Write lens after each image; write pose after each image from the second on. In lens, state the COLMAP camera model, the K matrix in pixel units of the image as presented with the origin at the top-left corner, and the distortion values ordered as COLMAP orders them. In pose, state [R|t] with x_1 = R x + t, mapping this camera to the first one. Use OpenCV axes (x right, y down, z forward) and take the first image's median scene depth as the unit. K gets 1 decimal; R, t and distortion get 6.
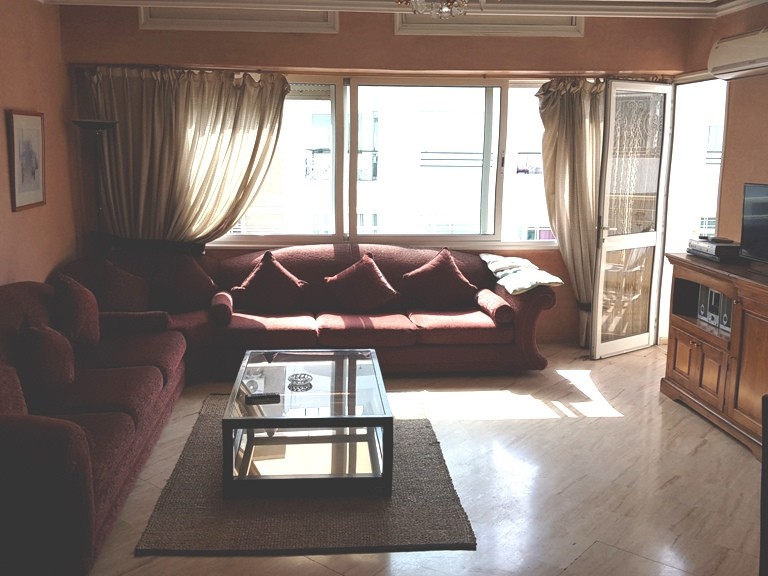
lens RADIAL K [[784.8, 0, 384.0], [0, 784.8, 288.0], [0, 0, 1]] dist [0.142854, -0.402886]
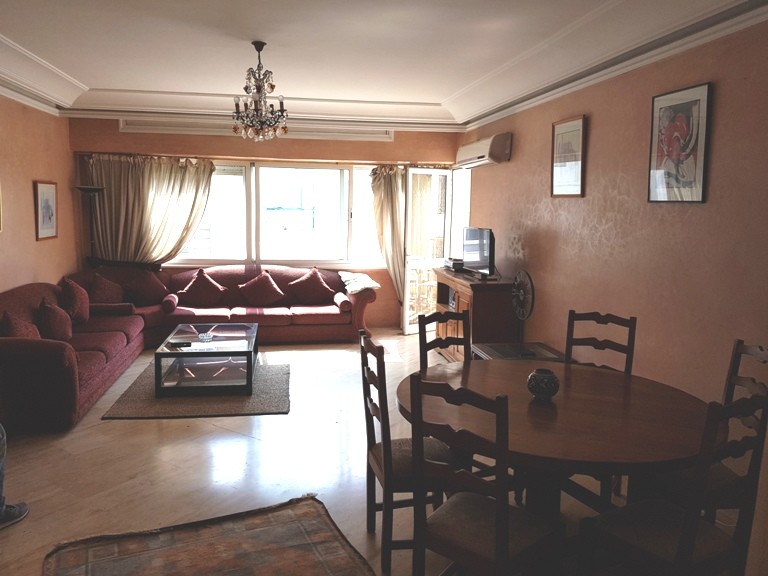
lens RADIAL K [[590.9, 0, 384.0], [0, 590.9, 288.0], [0, 0, 1]] dist [0.036836, -0.130652]
pose [[0.995295, -0.002419, 0.096860, 0.106313], [0.006489, 0.999108, -0.041728, 0.045281], [-0.096673, 0.042160, 0.994423, -0.227643]]
